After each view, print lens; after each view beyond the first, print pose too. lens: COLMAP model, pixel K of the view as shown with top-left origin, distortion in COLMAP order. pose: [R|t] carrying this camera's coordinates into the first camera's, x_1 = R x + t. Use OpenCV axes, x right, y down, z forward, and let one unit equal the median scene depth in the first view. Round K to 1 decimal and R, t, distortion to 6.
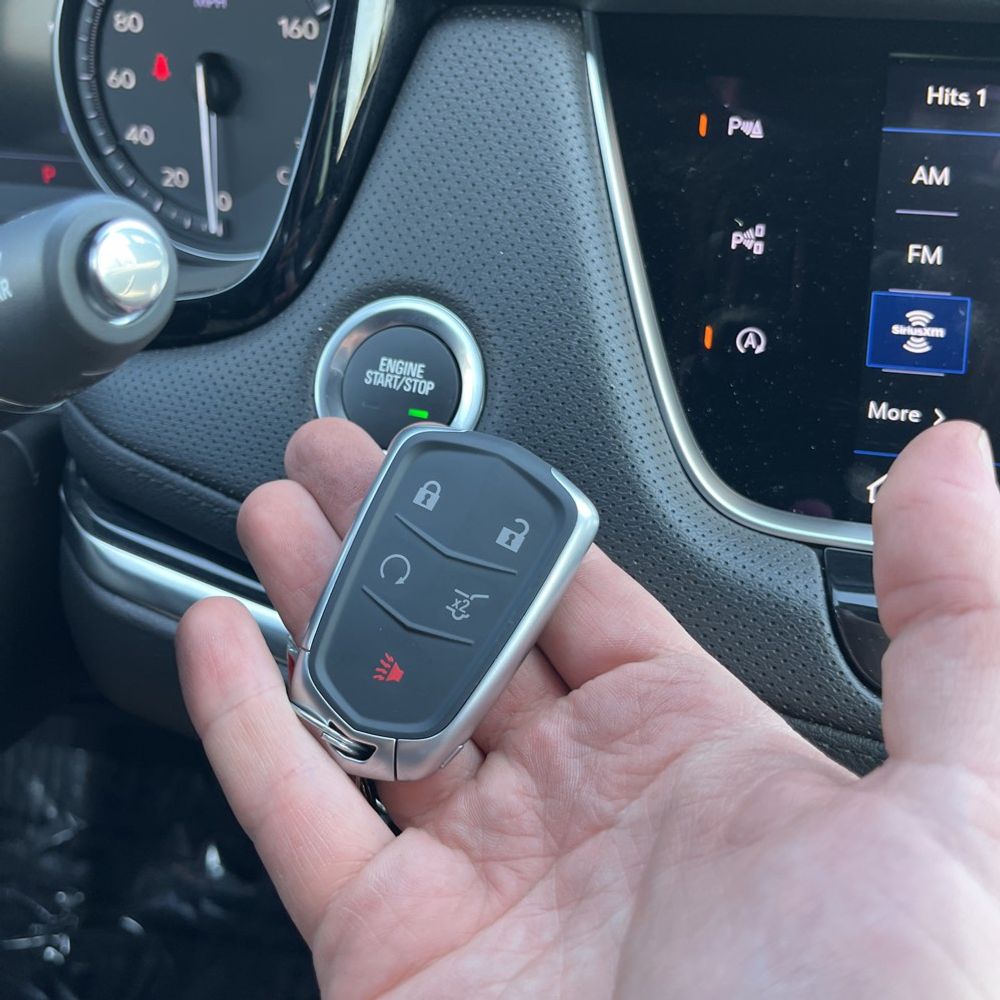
lens RADIAL K [[1020.4, 0, 539.4], [0, 1020.4, 475.5], [0, 0, 1]] dist [0.030795, 0.000000]
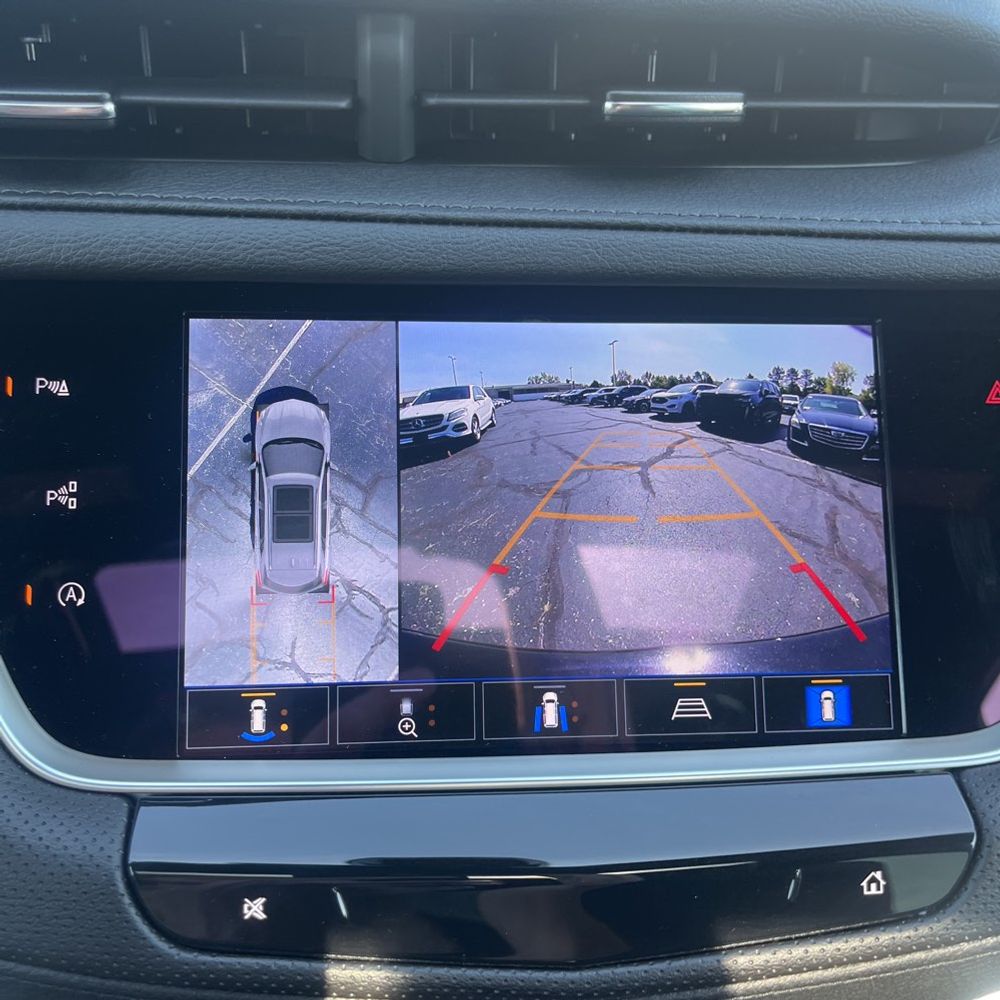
lens RADIAL K [[1020.4, 0, 495.3], [0, 1020.4, 500.1], [0, 0, 1]] dist [0.030795, 0.000000]
pose [[0.969669, -0.100636, 0.222743, 0.399232], [0.101903, 0.994777, 0.005829, -0.187833], [-0.222166, 0.017046, 0.974860, -0.114347]]
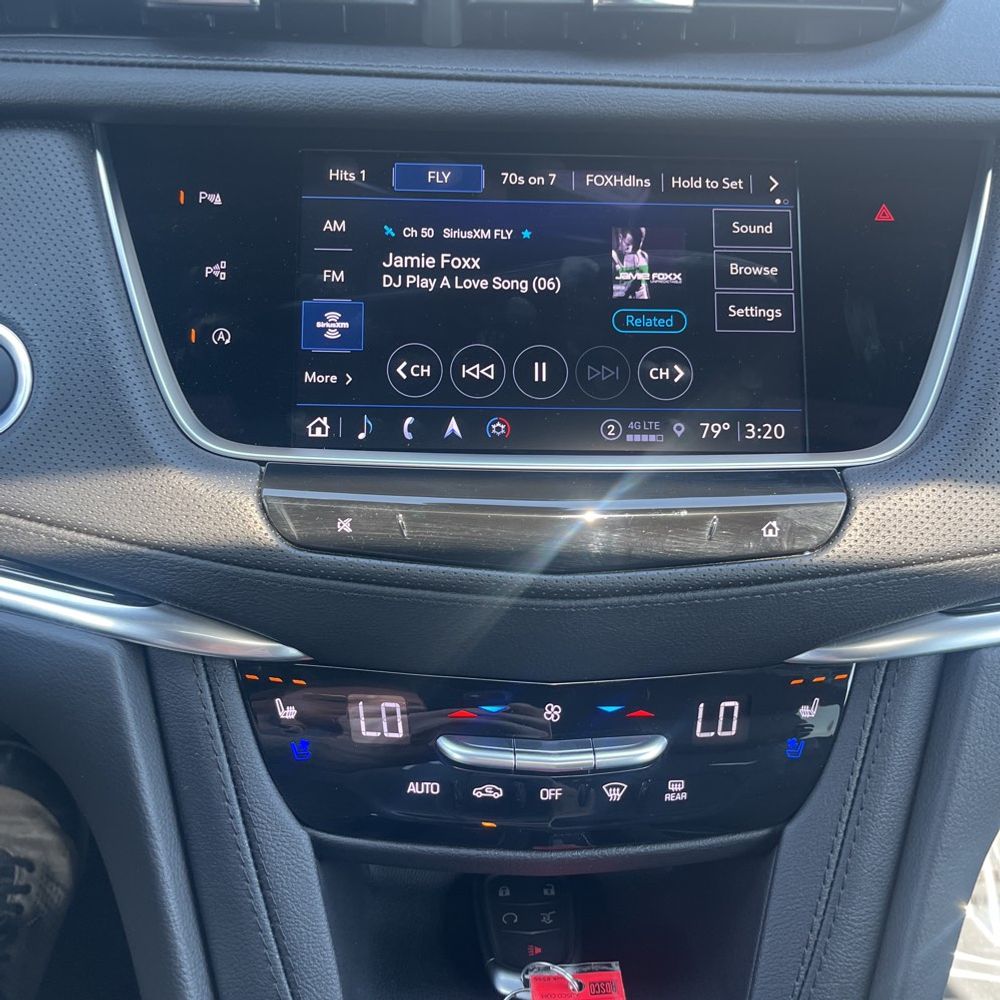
lens RADIAL K [[1020.4, 0, 502.8], [0, 1020.4, 499.8], [0, 0, 1]] dist [0.030795, 0.000000]
pose [[0.981660, -0.082091, 0.172058, 0.333056], [0.088288, 0.995683, -0.028662, 0.188995], [-0.168963, 0.043327, 0.984670, -0.552882]]
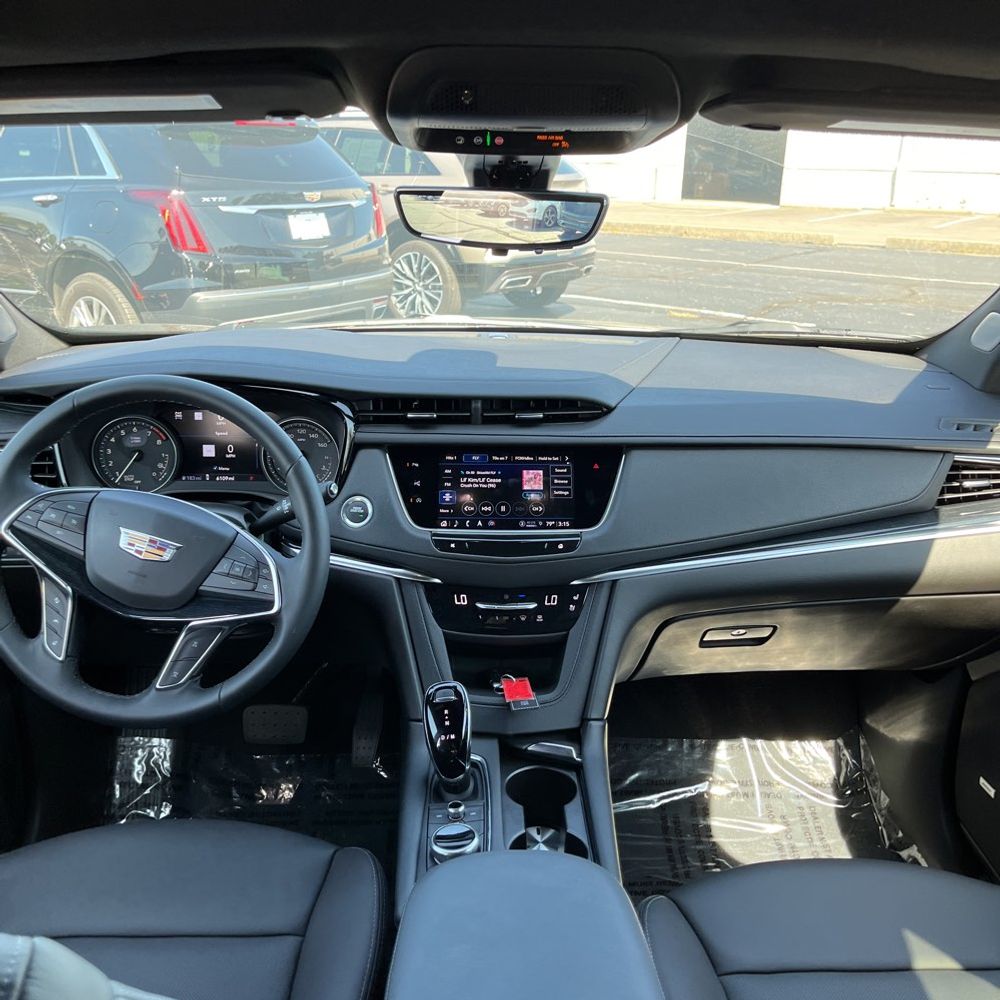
lens RADIAL K [[1020.4, 0, 501.1], [0, 1020.4, 502.6], [0, 0, 1]] dist [0.030795, 0.000000]
pose [[0.984477, -0.057935, 0.165679, -0.286526], [0.094377, 0.970606, -0.221396, 1.189052], [-0.147983, 0.233595, 0.961007, -4.555514]]
